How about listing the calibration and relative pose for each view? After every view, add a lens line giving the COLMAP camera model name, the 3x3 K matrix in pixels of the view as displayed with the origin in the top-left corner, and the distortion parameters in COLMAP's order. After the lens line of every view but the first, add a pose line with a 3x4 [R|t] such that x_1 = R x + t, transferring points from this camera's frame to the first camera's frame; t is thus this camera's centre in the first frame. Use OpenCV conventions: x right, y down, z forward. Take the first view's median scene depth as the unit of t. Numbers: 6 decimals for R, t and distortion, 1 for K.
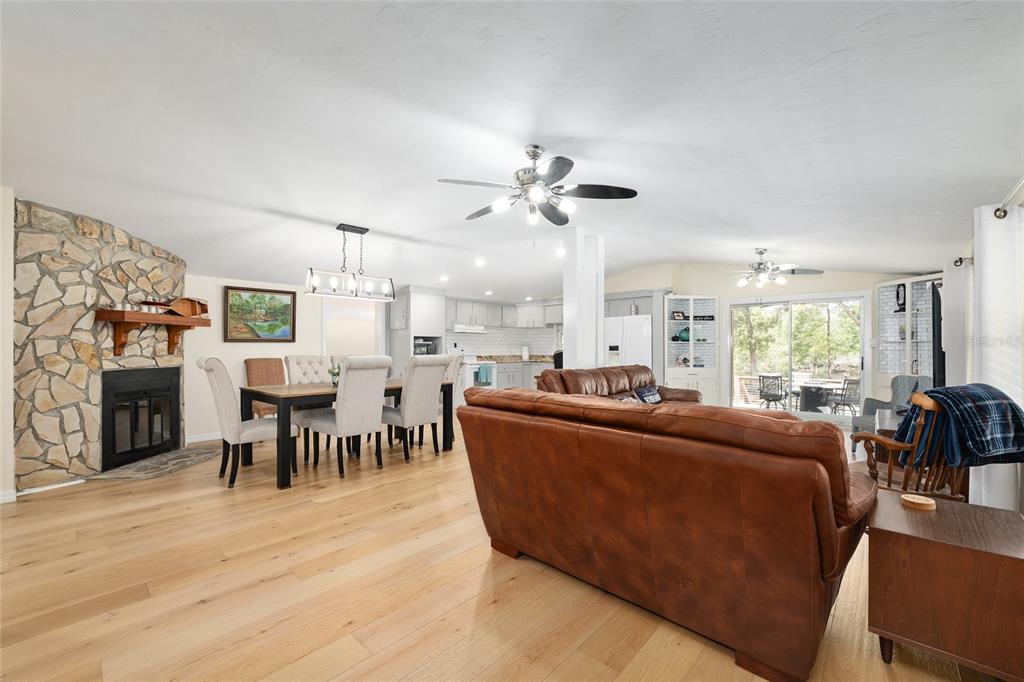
lens RADIAL K [[413.7, 0, 514.8], [0, 413.7, 342.5], [0, 0, 1]] dist [-0.022093, 0.000636]
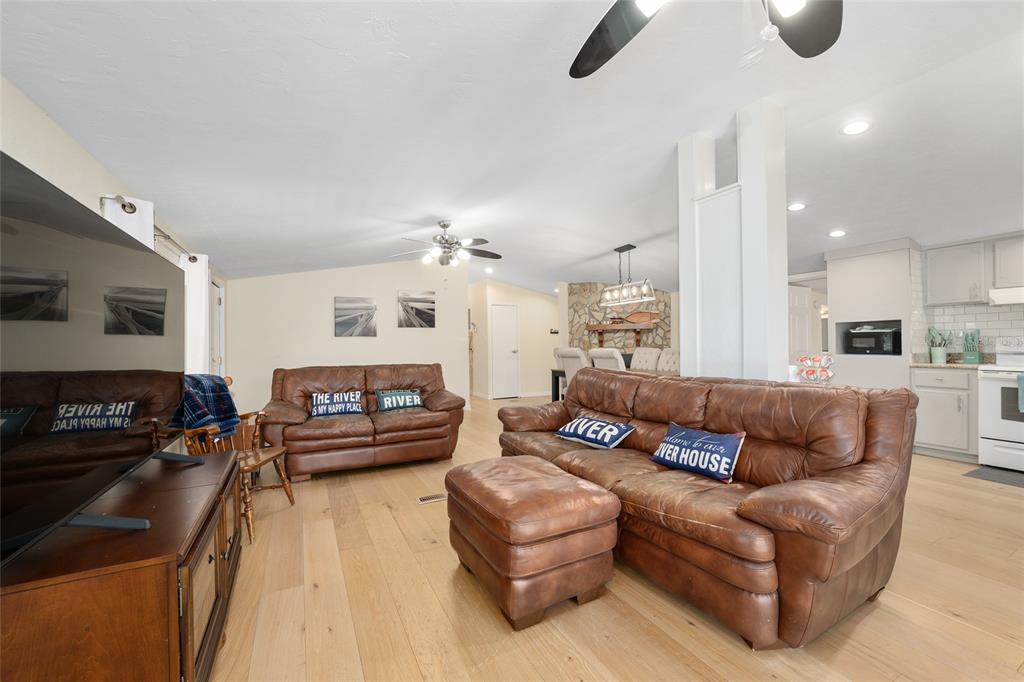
lens RADIAL K [[413.7, 0, 514.8], [0, 413.7, 342.5], [0, 0, 1]] dist [-0.022093, 0.000636]
pose [[-0.341742, -0.002814, -0.939790, 0.568312], [0.024541, 0.999628, -0.011917, 0.012913], [0.939473, -0.027136, -0.341546, 0.695292]]
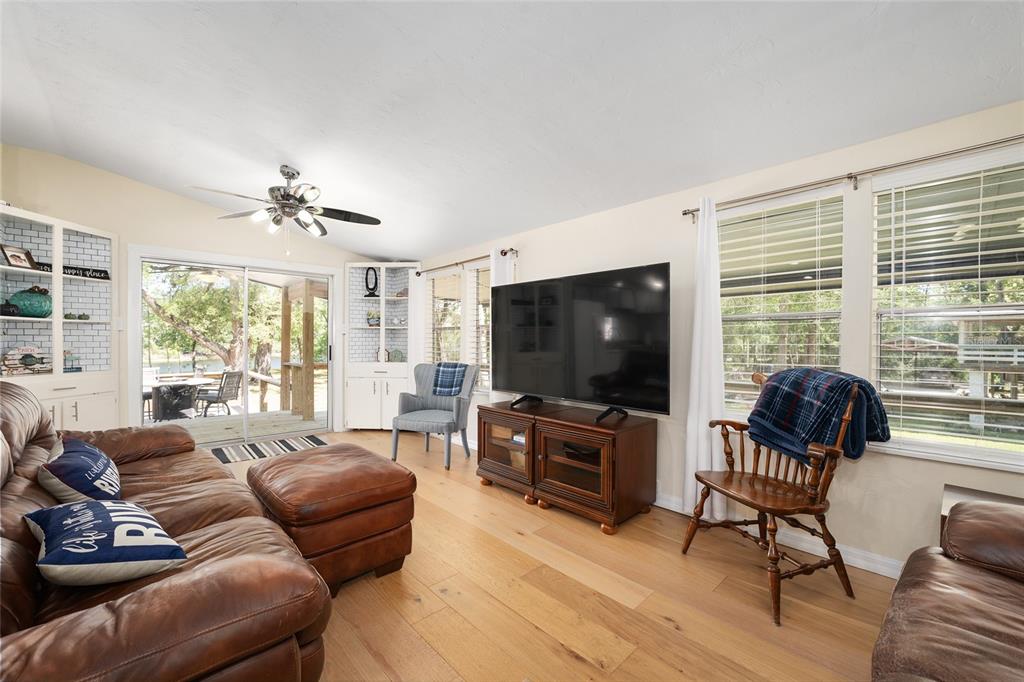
lens RADIAL K [[413.7, 0, 514.8], [0, 413.7, 342.5], [0, 0, 1]] dist [-0.022093, 0.000636]
pose [[0.077995, -0.010665, 0.996897, 0.015975], [-0.018307, 0.999759, 0.012128, 0.009701], [-0.996786, -0.019196, 0.077780, 0.449551]]
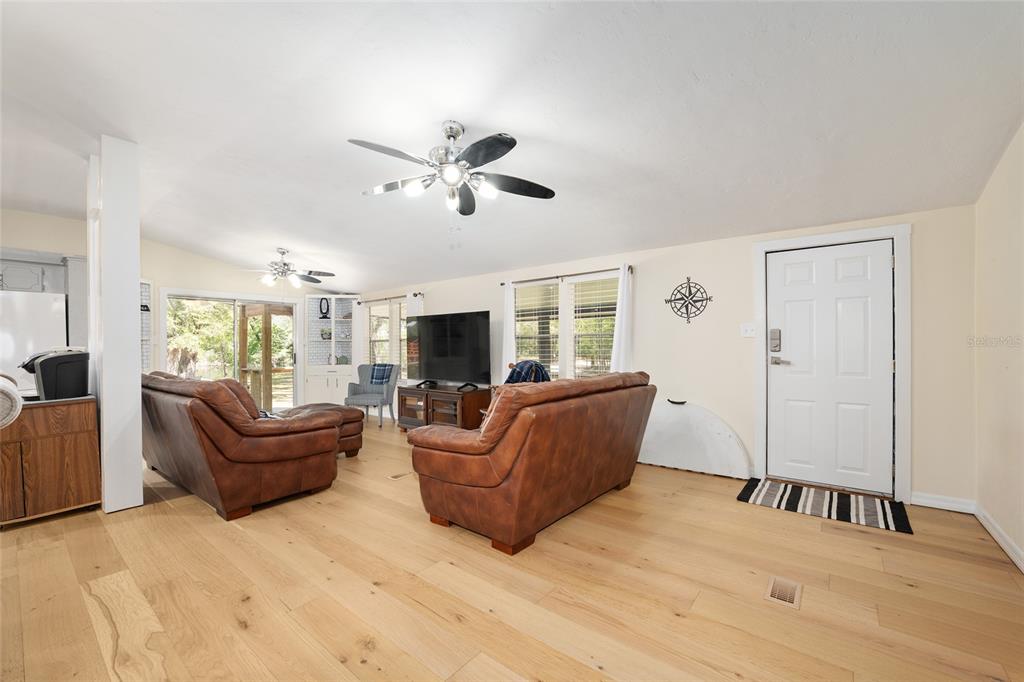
lens RADIAL K [[415.0, 0, 509.2], [0, 415.0, 346.3], [0, 0, 1]] dist [-0.012284, 0.000129]
pose [[-0.057254, -0.003480, 0.998354, -0.338591], [-0.010871, 0.999937, 0.002862, 0.003582], [-0.998300, -0.010689, -0.057288, 0.357653]]
